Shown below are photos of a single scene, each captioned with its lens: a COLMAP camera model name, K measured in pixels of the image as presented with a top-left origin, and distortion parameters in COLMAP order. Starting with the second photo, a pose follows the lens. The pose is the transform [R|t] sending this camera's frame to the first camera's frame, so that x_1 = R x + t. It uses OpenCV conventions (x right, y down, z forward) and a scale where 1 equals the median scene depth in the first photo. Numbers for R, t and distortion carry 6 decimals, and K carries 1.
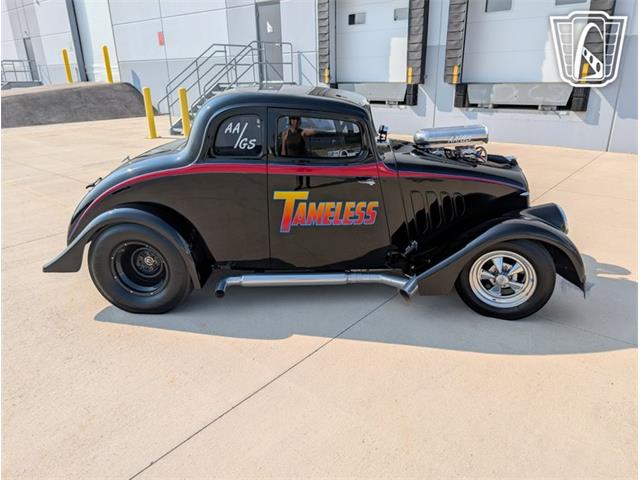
lens RADIAL K [[470.4, 0, 326.9], [0, 470.4, 237.9], [0, 0, 1]] dist [0.009633, -0.002598]
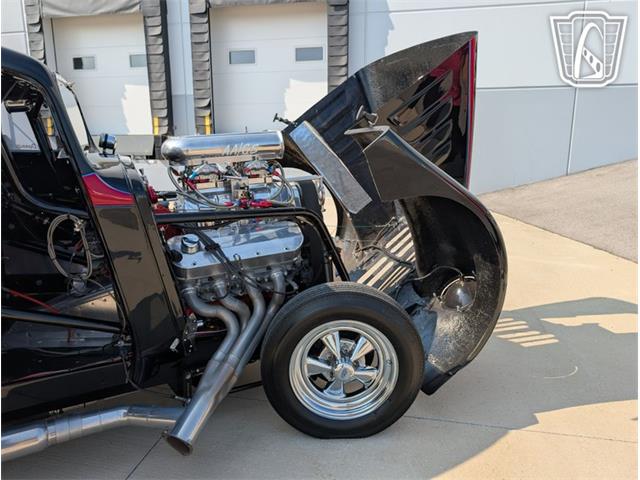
lens RADIAL K [[470.4, 0, 326.9], [0, 470.4, 237.9], [0, 0, 1]] dist [0.009633, -0.002598]
pose [[0.876794, -0.085291, 0.473241, 0.022073], [0.147349, 0.984456, -0.095574, -0.005455], [-0.457733, 0.153530, 0.875733, 0.118509]]
